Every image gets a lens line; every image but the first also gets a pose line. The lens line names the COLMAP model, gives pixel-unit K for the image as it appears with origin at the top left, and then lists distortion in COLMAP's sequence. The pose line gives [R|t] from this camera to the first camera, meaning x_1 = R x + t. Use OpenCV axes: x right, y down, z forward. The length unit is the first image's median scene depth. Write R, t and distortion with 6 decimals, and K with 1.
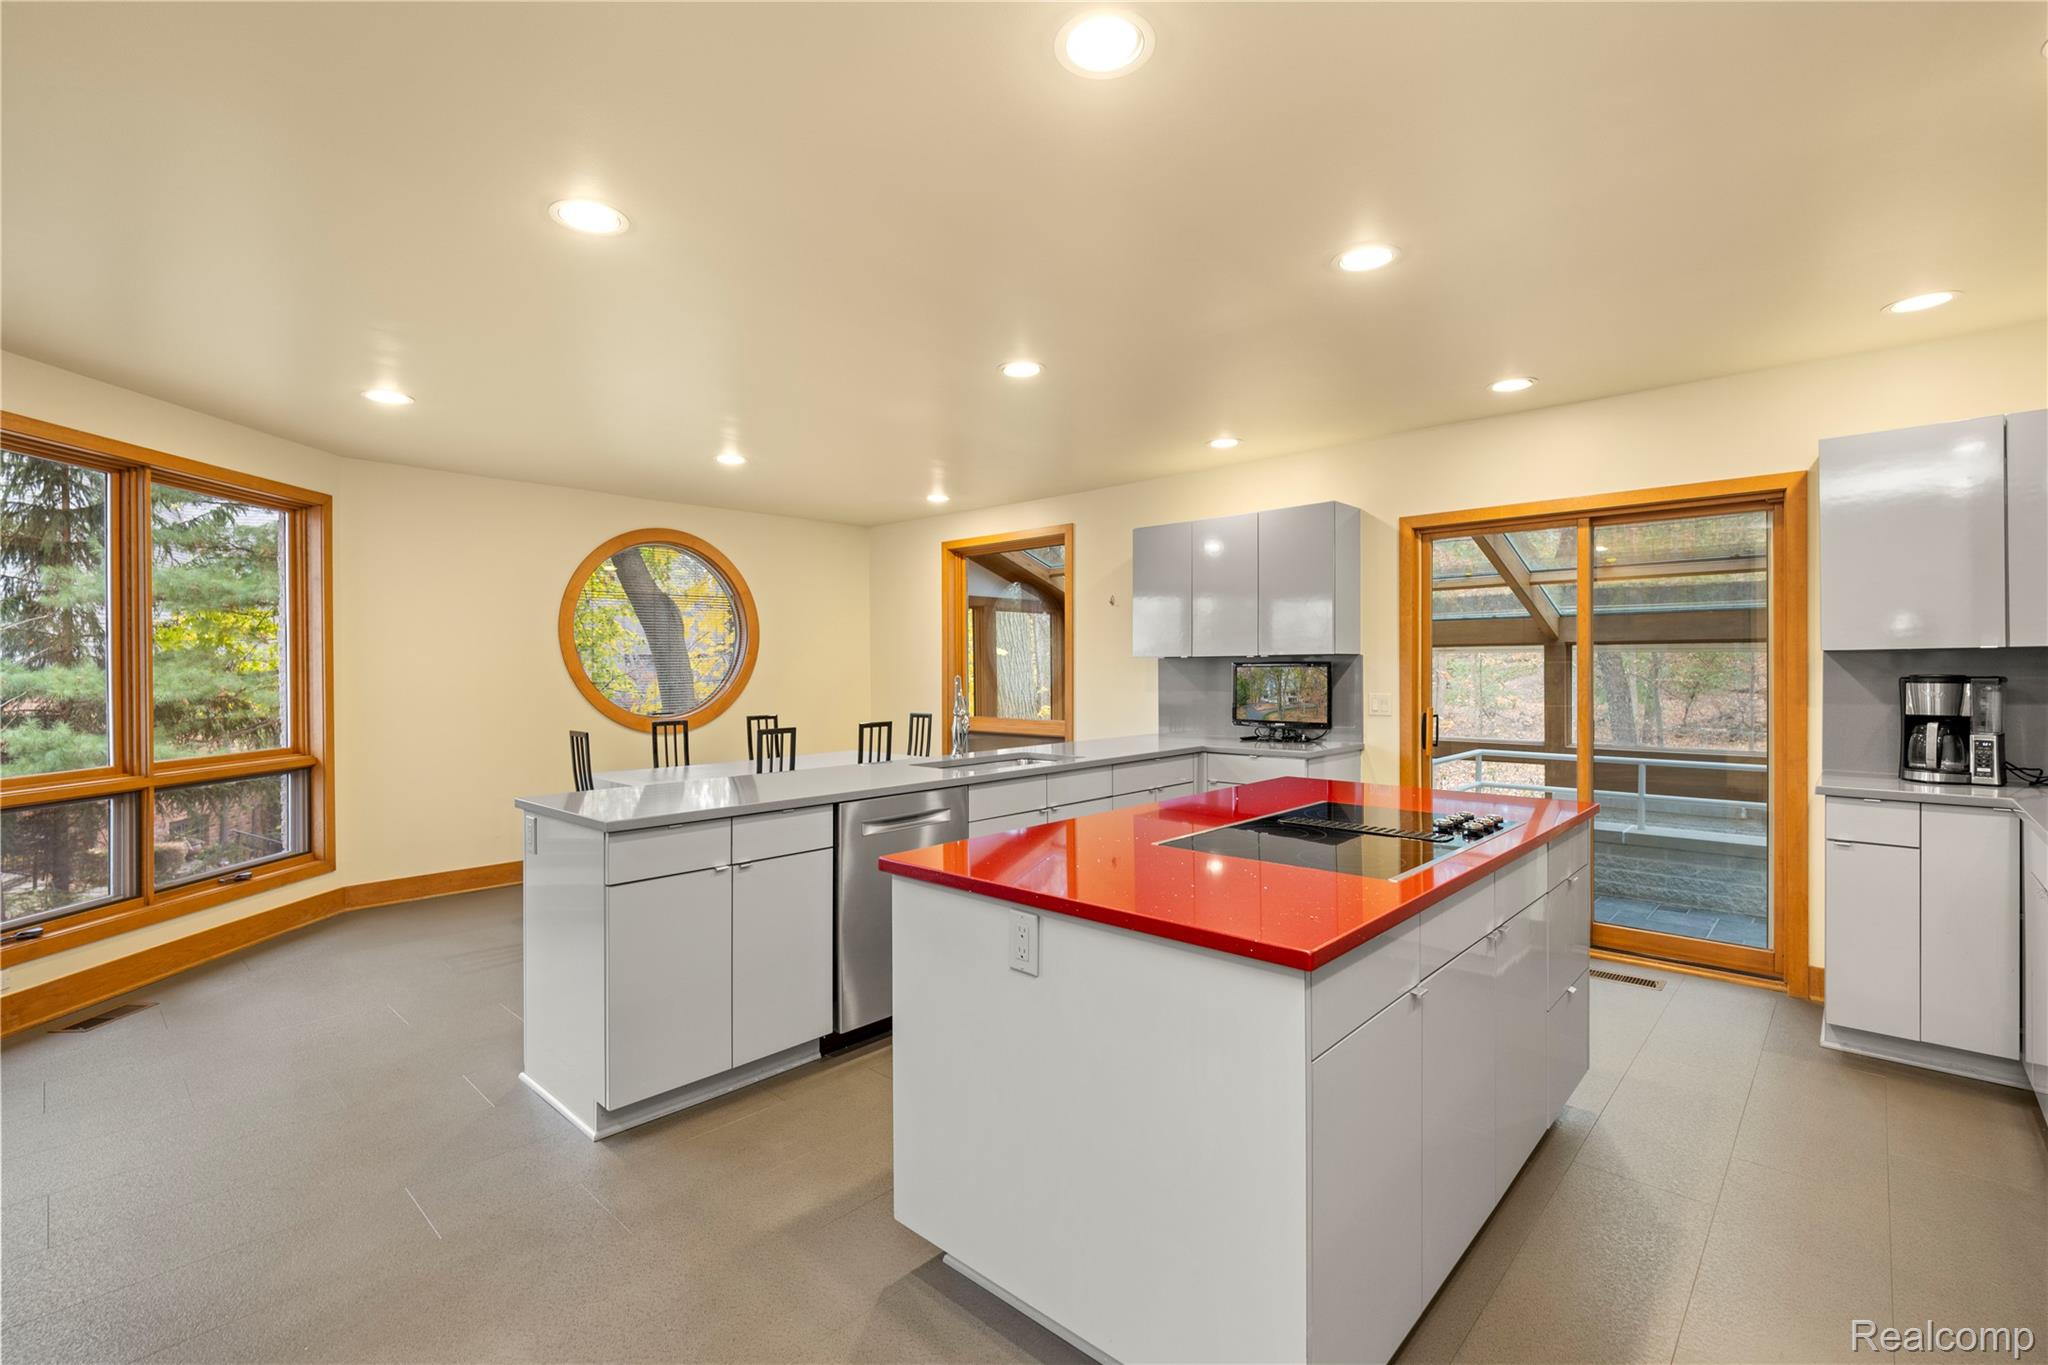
lens RADIAL K [[915.9, 0, 1019.2], [0, 915.9, 674.6], [0, 0, 1]] dist [0.002809, 0.000217]
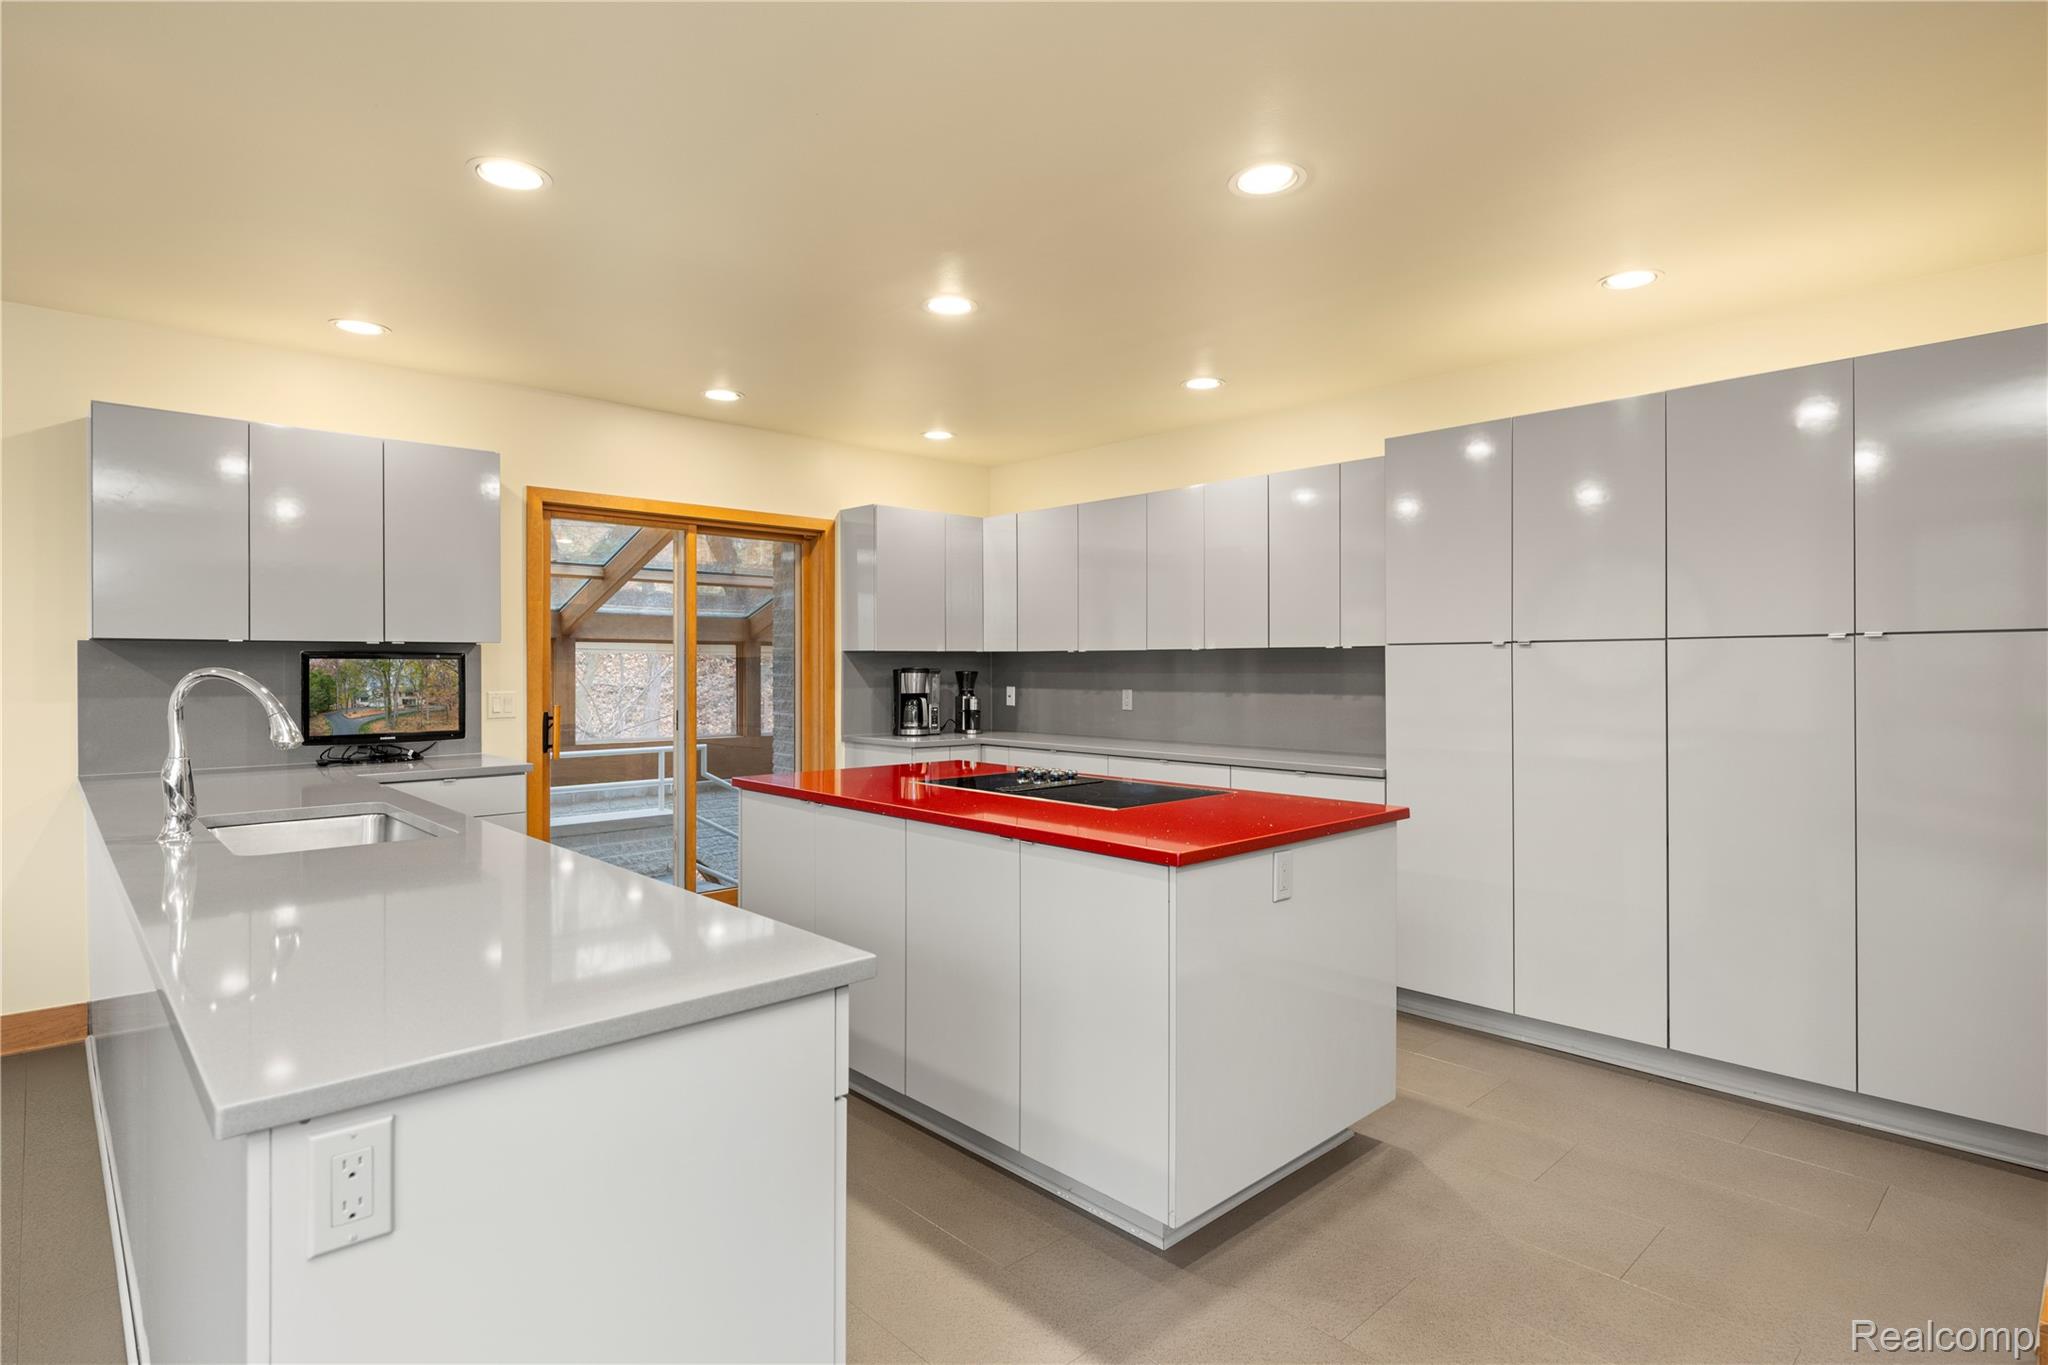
lens RADIAL K [[1041.2, 0, 1024.0], [0, 1041.2, 682.5], [0, 0, 1]] dist [0.000129, 0.000374]
pose [[0.064368, -0.007887, 0.997895, -0.511110], [0.006621, 0.999950, 0.007477, 0.008883], [-0.997904, 0.006126, 0.064417, 0.454311]]
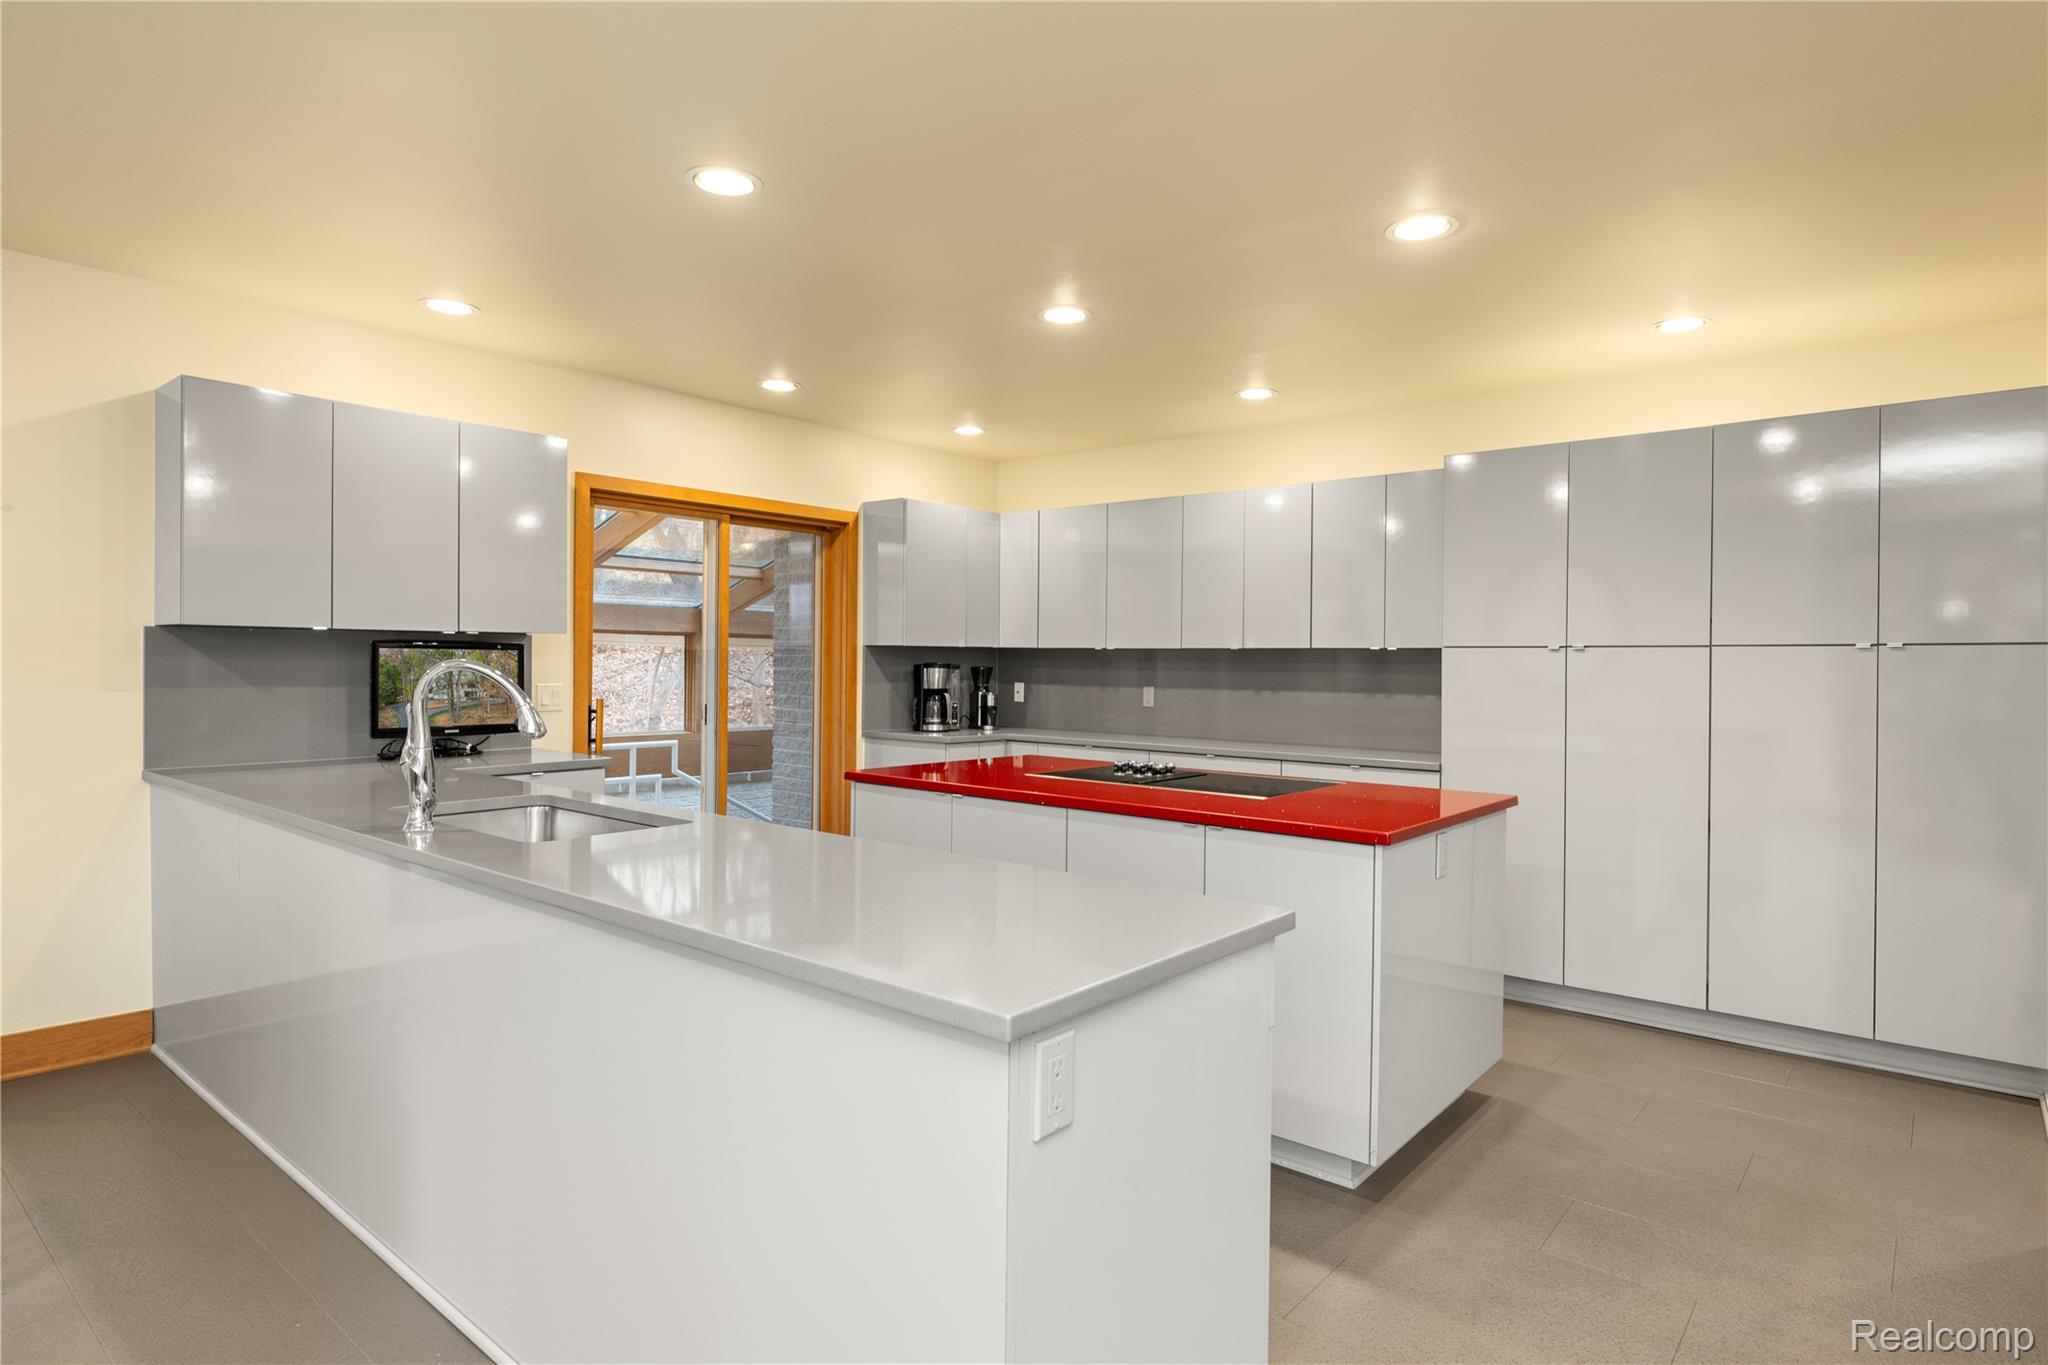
lens RADIAL K [[1102.0, 0, 1024.8], [0, 1102.0, 677.0], [0, 0, 1]] dist [-0.006147, 0.002473]
pose [[-0.052992, -0.007382, 0.998568, -0.583918], [-0.003129, 0.999969, 0.007226, 0.006758], [-0.998590, -0.002742, -0.053014, 0.619368]]
